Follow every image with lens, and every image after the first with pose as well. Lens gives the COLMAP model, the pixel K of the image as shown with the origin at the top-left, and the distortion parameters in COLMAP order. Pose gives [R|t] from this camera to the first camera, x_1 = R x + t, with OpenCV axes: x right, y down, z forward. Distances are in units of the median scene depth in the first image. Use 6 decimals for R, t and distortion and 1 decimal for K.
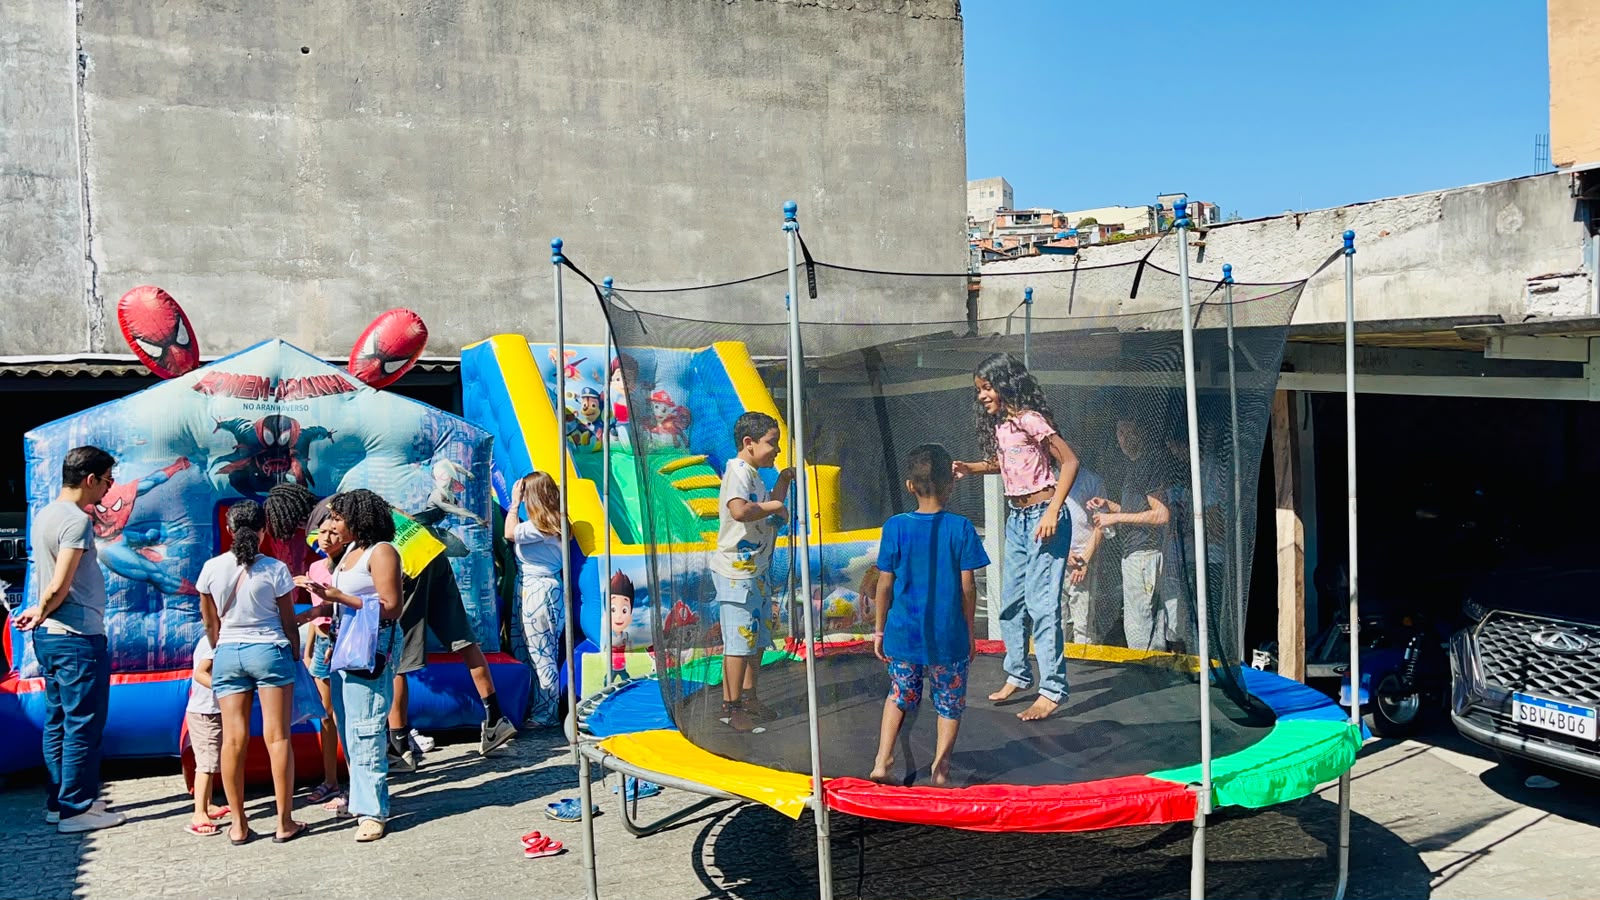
lens RADIAL K [[1418.9, 0, 810.2], [0, 1418.9, 455.7], [0, 0, 1]] dist [0.070404, -0.066620]
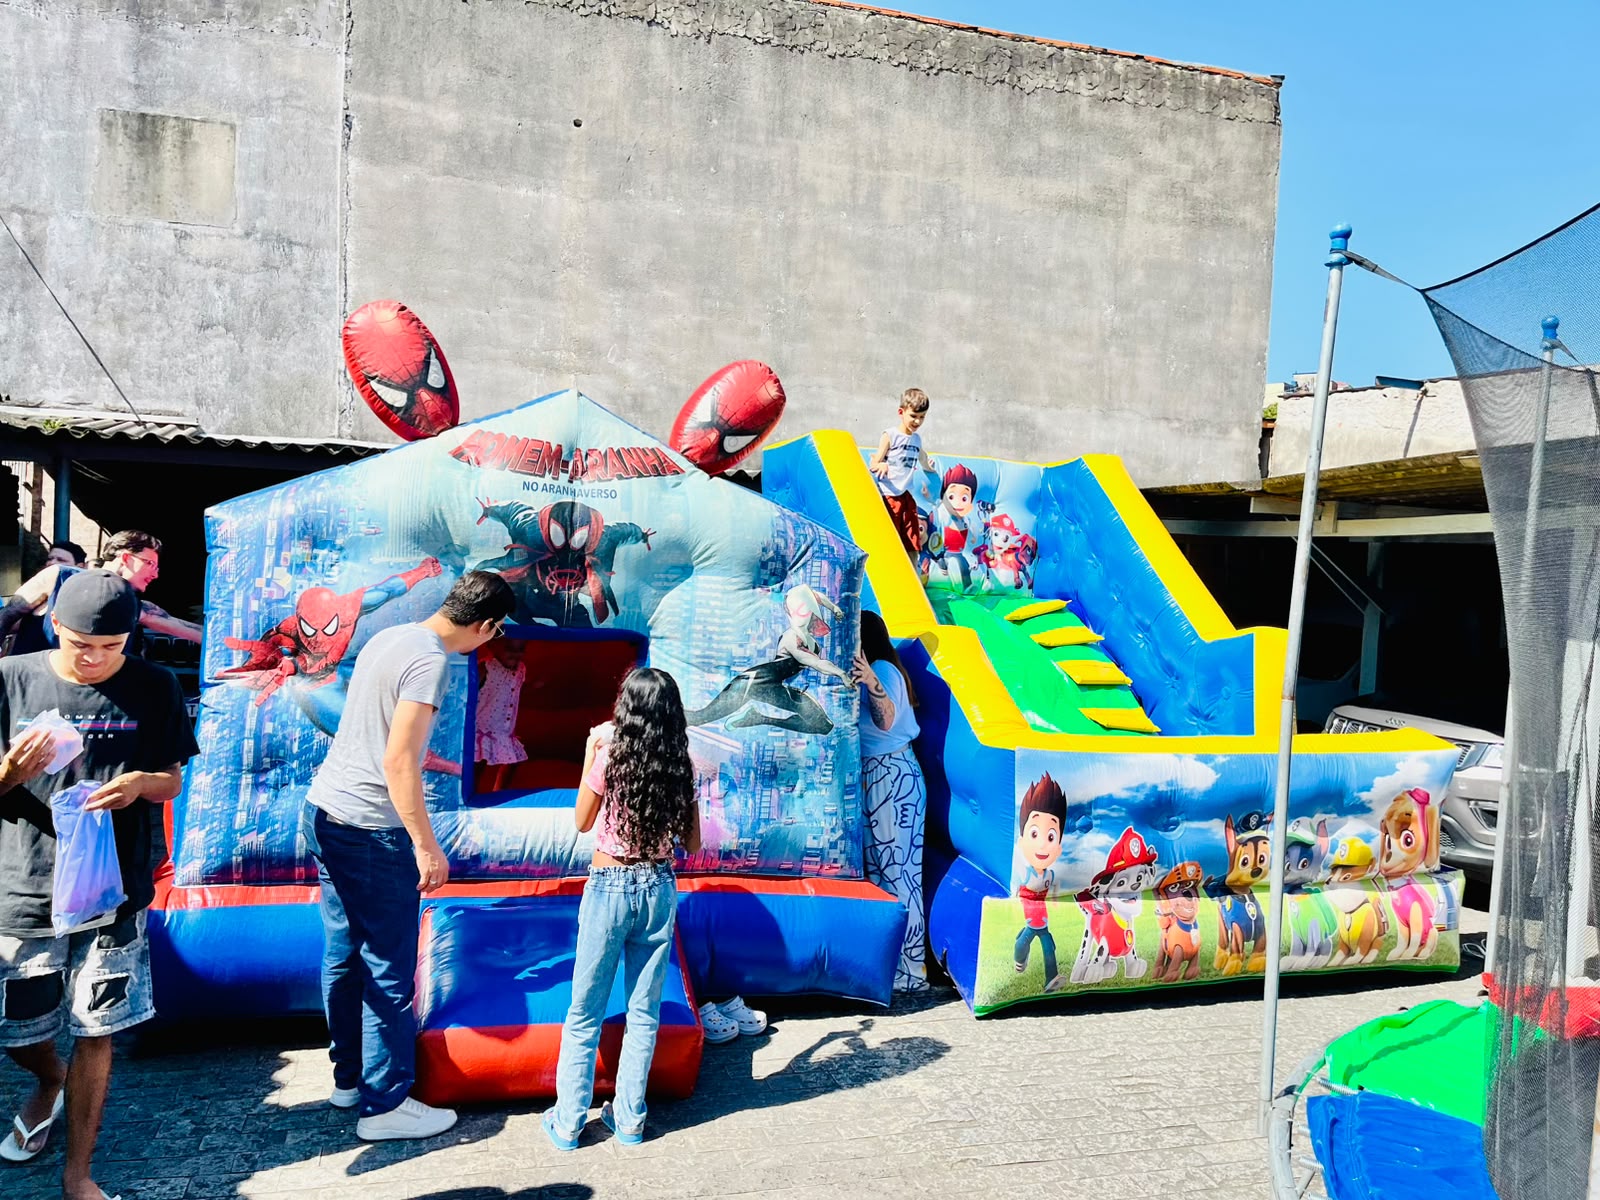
lens RADIAL K [[1237.6, 0, 788.5], [0, 1237.6, 612.5], [0, 0, 1]] dist [0.057287, -0.044302]
pose [[0.989827, 0.072971, -0.122135, -0.102034], [-0.070266, 0.997181, 0.026323, -0.000038], [0.123712, -0.017473, 0.992164, 0.227586]]
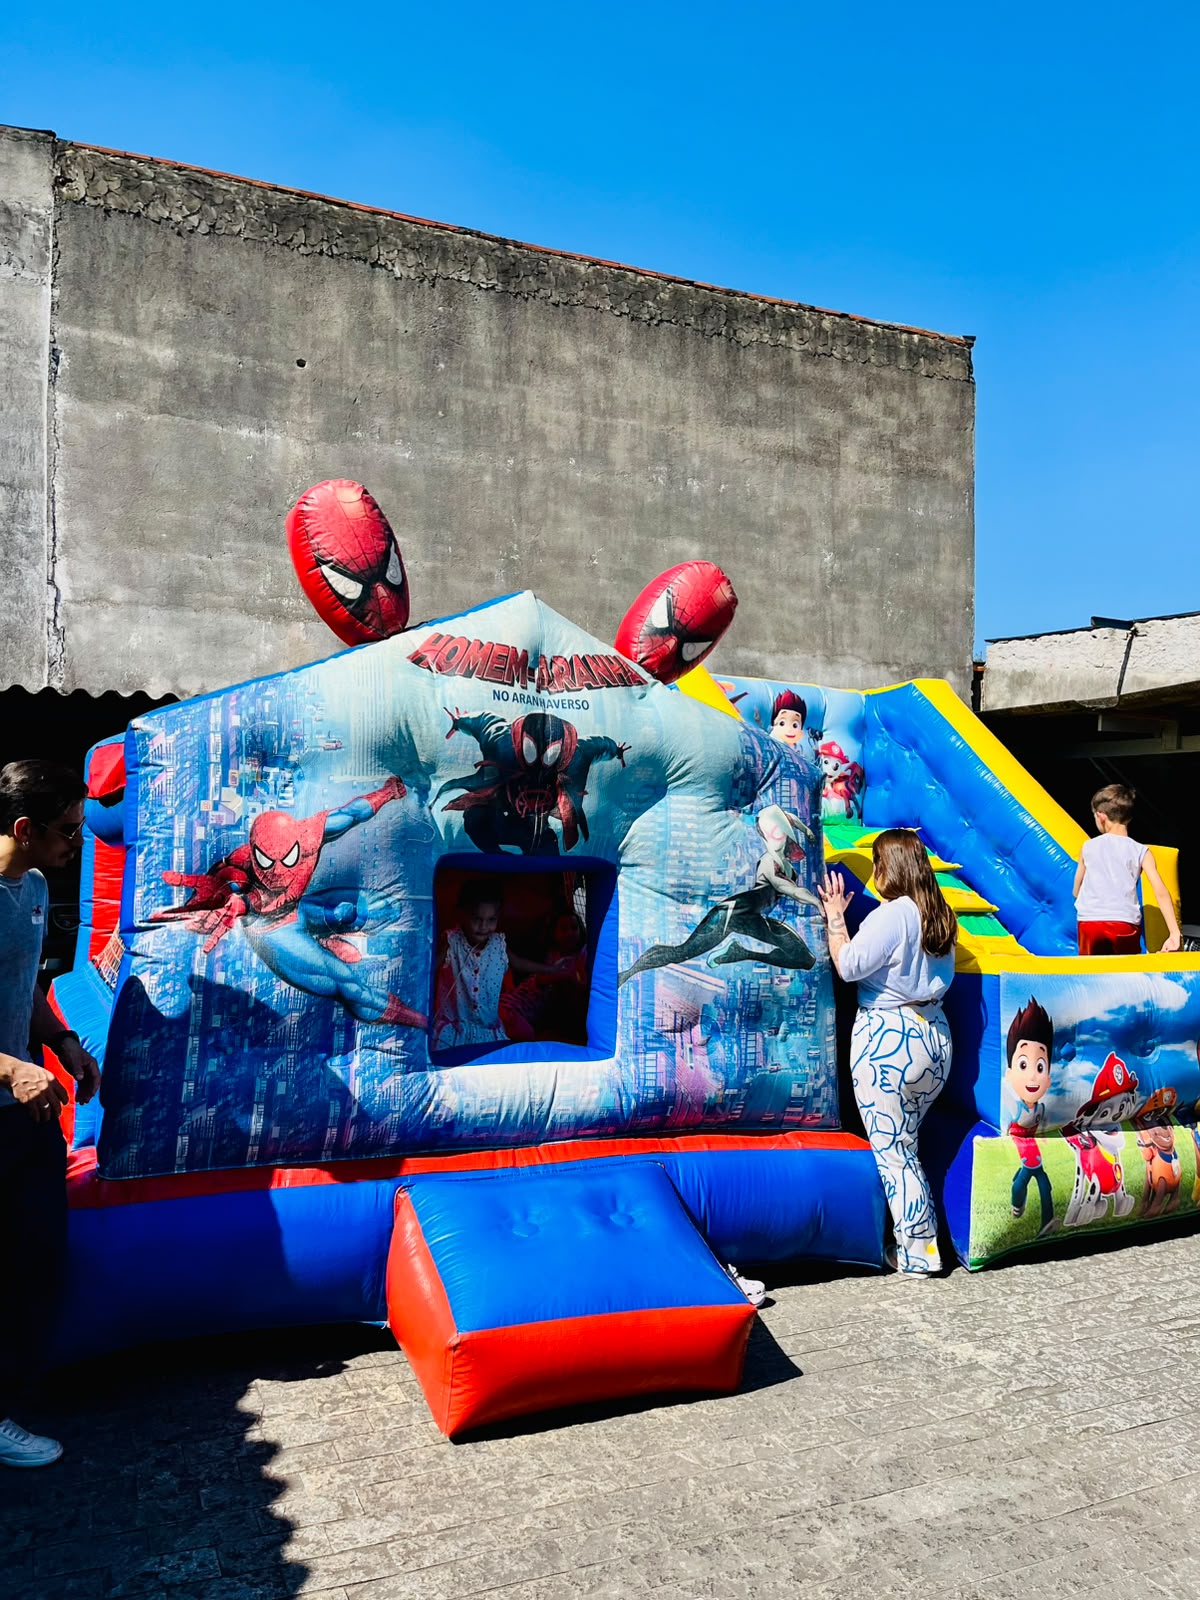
lens RADIAL K [[1237.6, 0, 589.4], [0, 1237.6, 807.7], [0, 0, 1]] dist [0.057287, -0.044302]
pose [[0.999325, 0.035919, 0.007719, -0.179106], [-0.035607, 0.998669, -0.037308, 0.013823], [-0.009049, 0.037008, 0.999274, 0.252508]]
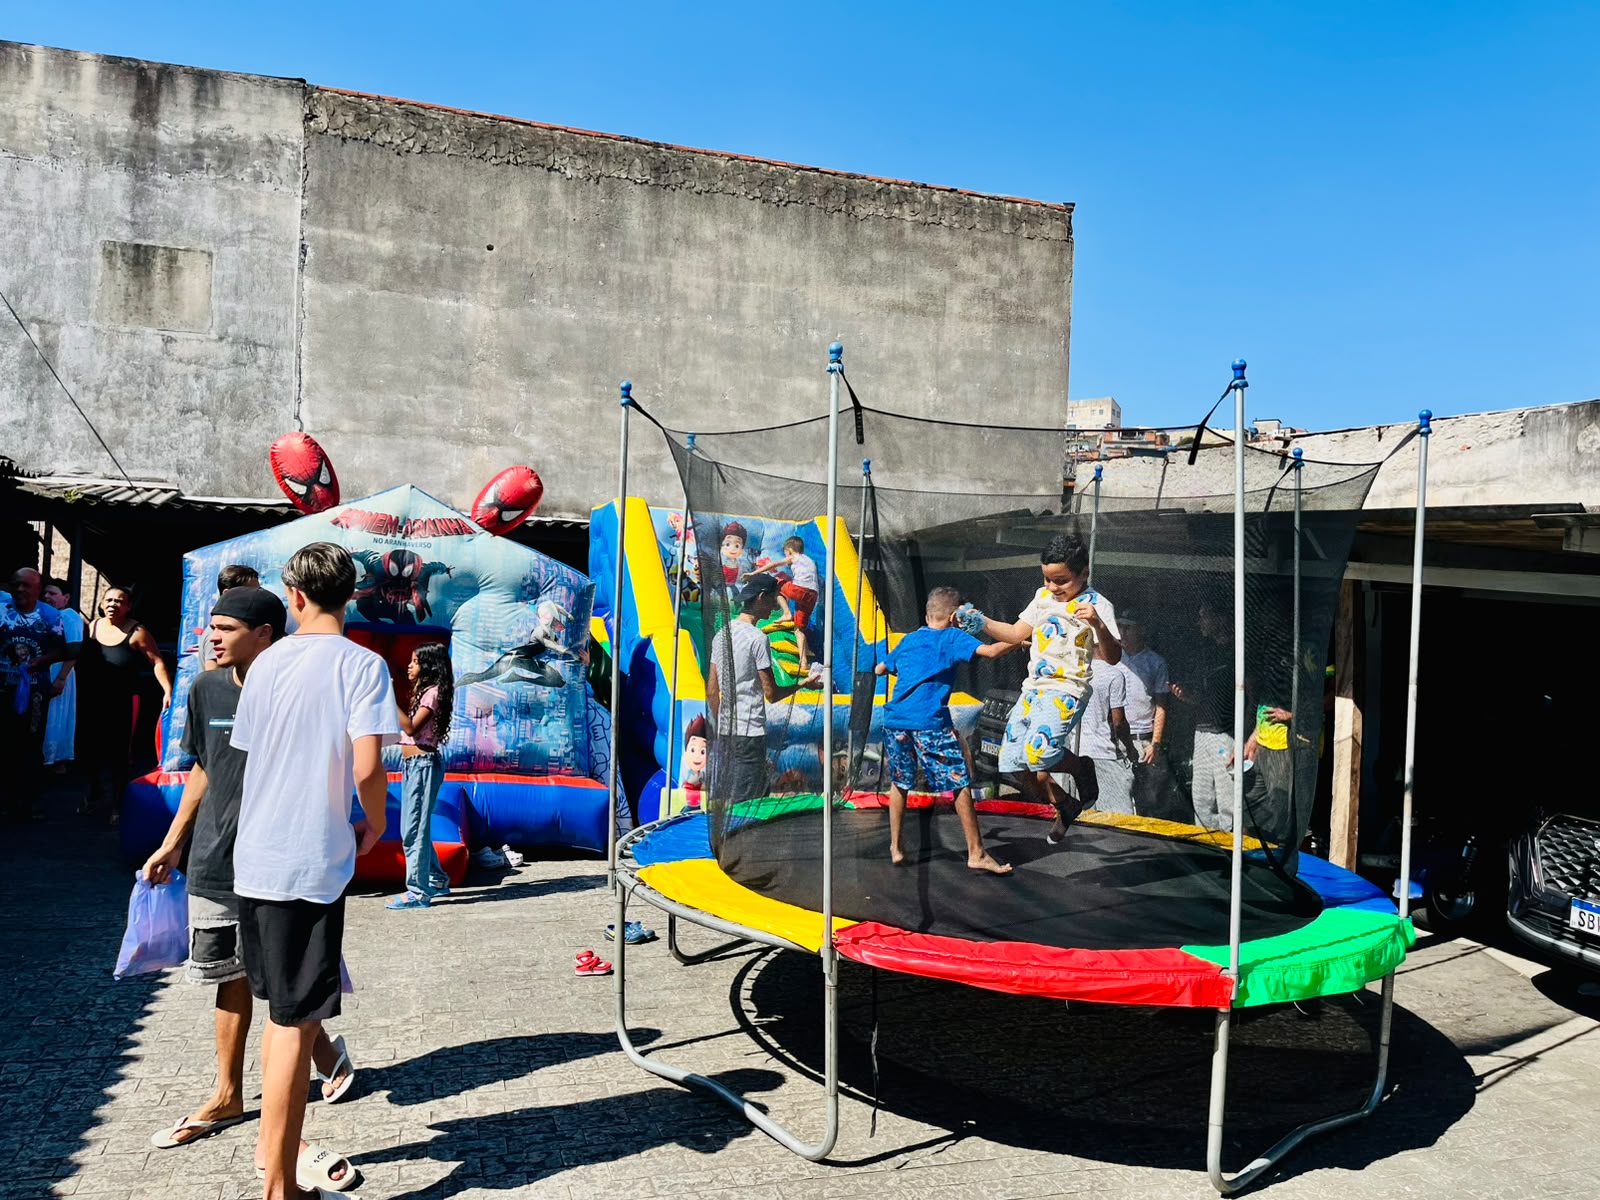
lens RADIAL K [[1237.6, 0, 802.0], [0, 1237.6, 603.9], [0, 0, 1]] dist [0.057287, -0.044302]
pose [[0.992931, 0.061817, -0.101328, 0.017076], [-0.063991, 0.997782, -0.018342, 0.005620], [0.099969, 0.024696, 0.994684, 0.037679]]
